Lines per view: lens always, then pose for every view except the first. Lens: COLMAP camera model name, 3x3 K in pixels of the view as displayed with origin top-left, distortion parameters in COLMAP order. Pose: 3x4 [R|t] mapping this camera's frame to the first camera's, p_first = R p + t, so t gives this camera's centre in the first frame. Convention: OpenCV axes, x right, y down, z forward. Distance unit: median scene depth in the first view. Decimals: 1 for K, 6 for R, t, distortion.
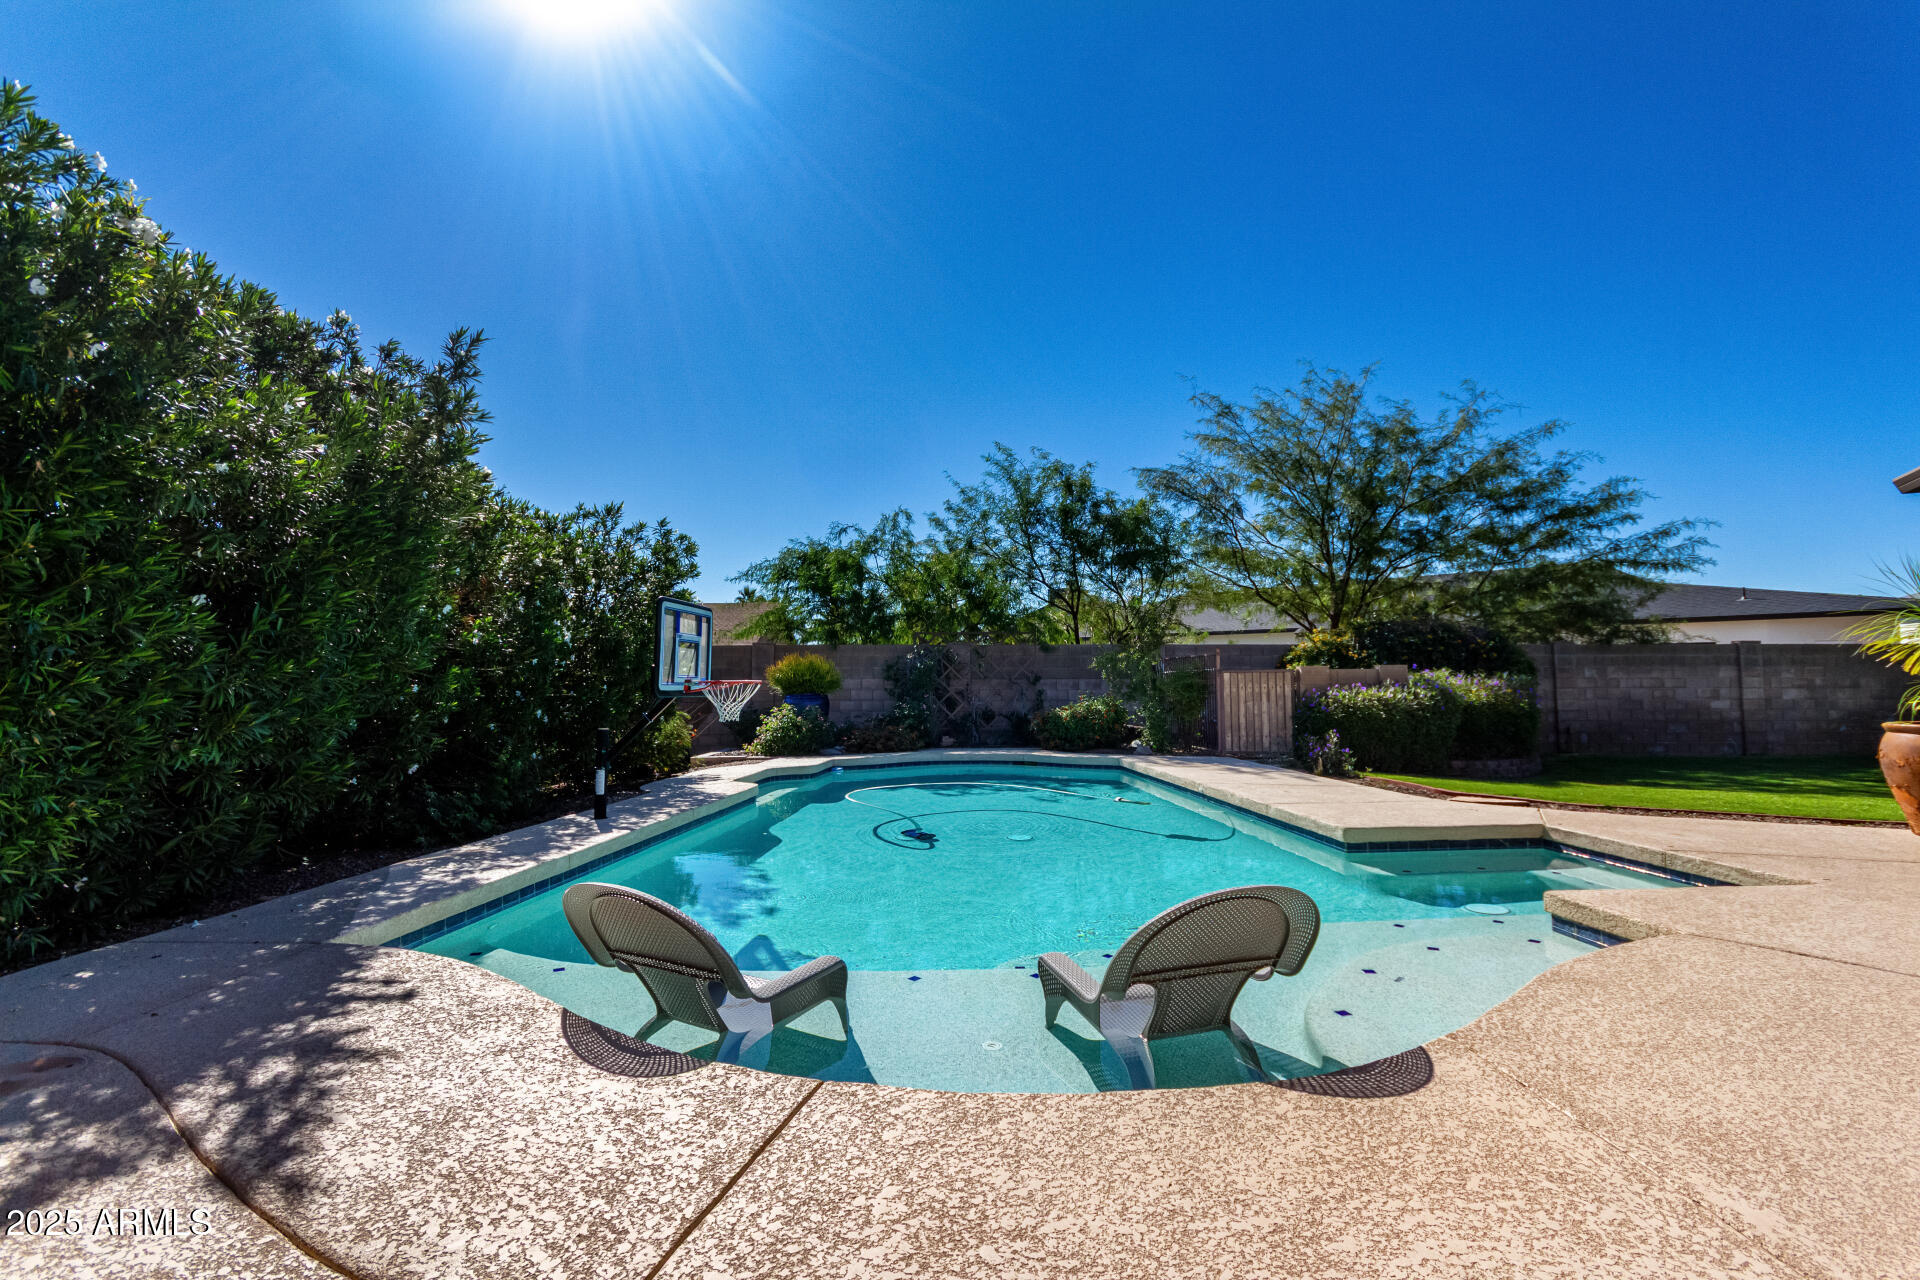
lens RADIAL K [[891.6, 0, 972.5], [0, 891.6, 635.0], [0, 0, 1]] dist [0.002731, 0.000118]
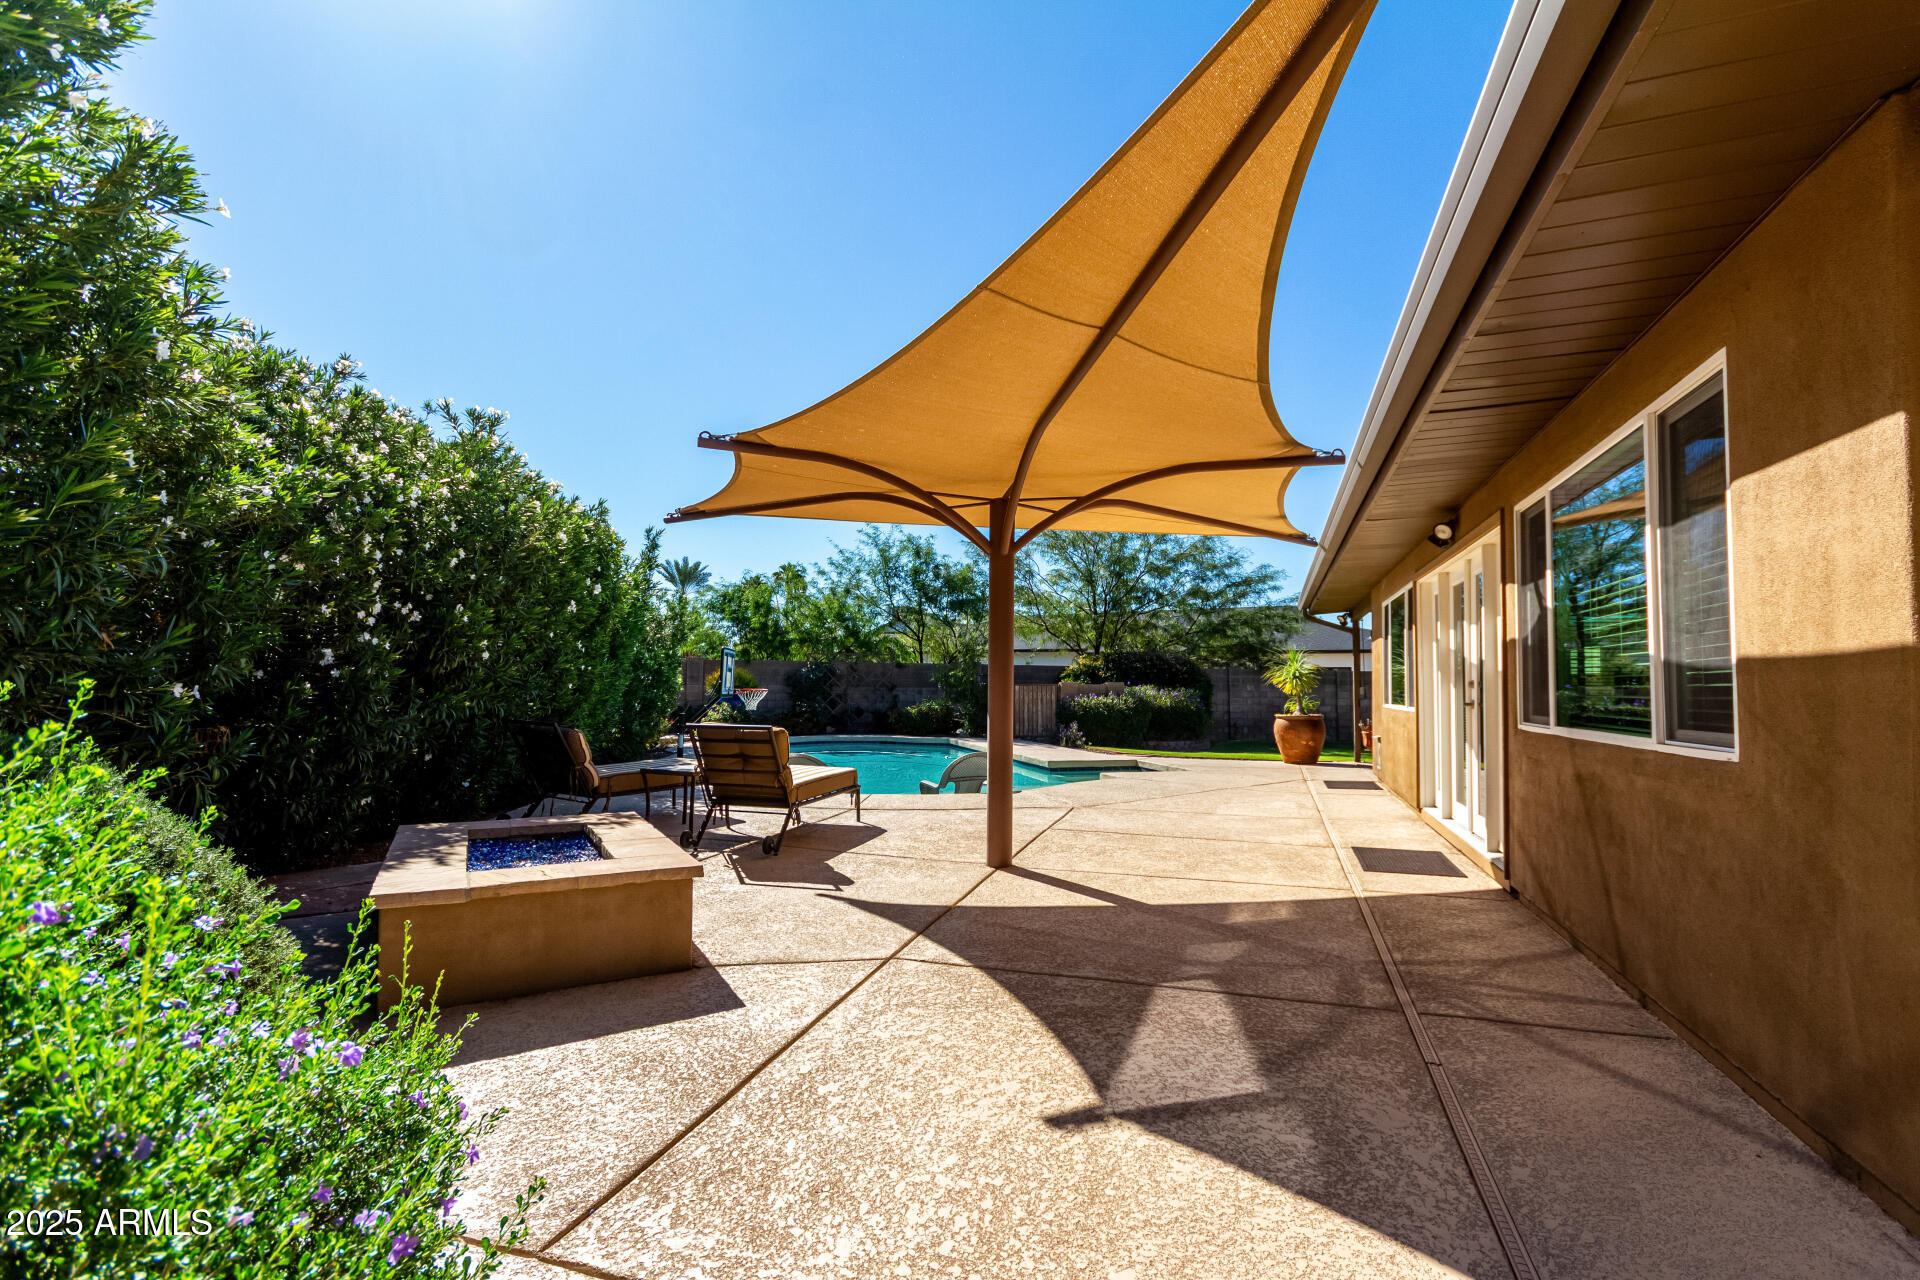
lens RADIAL K [[891.6, 0, 955.4], [0, 891.6, 646.0], [0, 0, 1]] dist [0.002731, 0.000118]
pose [[0.985935, 0.020629, 0.165853, -0.067454], [-0.022173, 0.999726, 0.007460, -0.029228], [-0.165654, -0.011033, 0.986122, -0.424814]]
